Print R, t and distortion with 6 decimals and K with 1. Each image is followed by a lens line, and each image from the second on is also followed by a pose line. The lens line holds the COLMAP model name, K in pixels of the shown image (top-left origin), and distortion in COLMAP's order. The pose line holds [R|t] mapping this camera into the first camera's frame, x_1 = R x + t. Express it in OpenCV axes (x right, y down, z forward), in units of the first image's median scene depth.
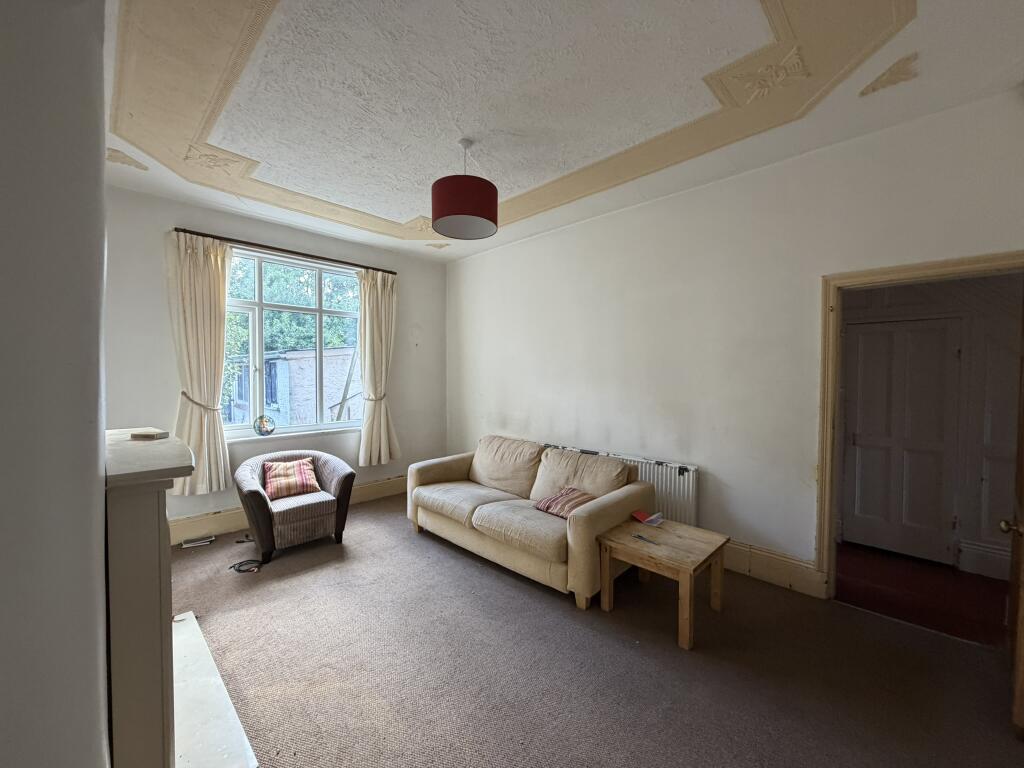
lens RADIAL K [[408.1, 0, 512.0], [0, 408.1, 384.0], [0, 0, 1]] dist [-0.000656, -0.000009]
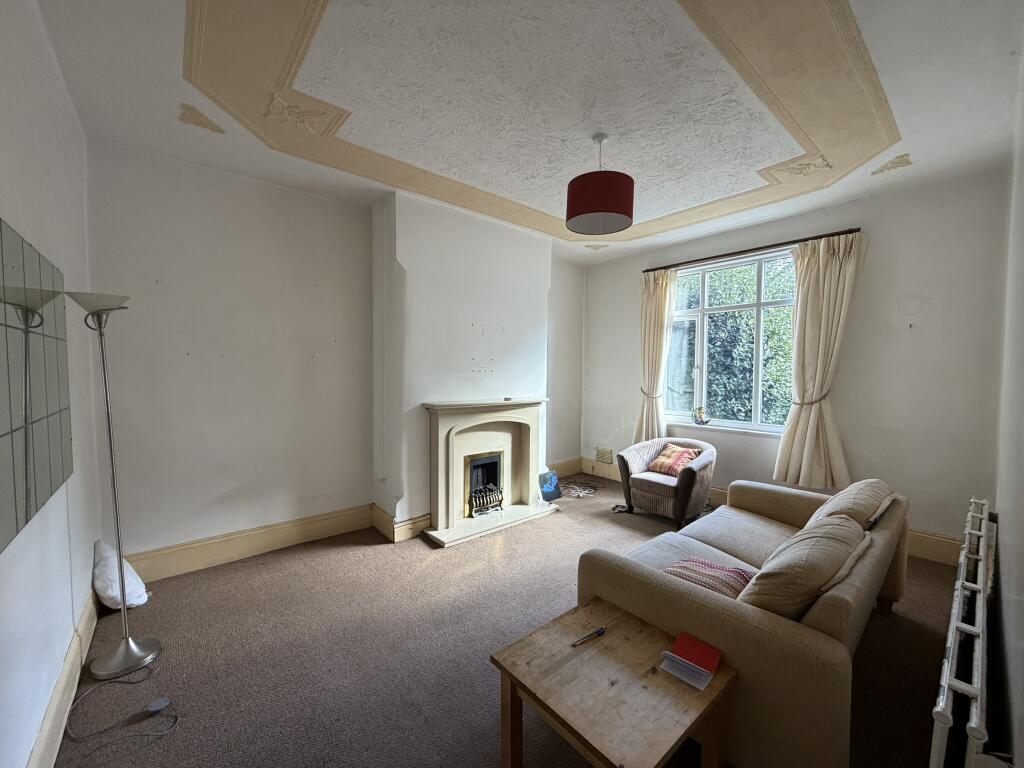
lens RADIAL K [[408.1, 0, 512.0], [0, 408.1, 384.0], [0, 0, 1]] dist [-0.000656, -0.000009]
pose [[-0.094493, 0.029751, -0.995081, 0.651974], [-0.034068, 0.998871, 0.033099, -0.009349], [0.994942, 0.037028, -0.093372, 0.645529]]
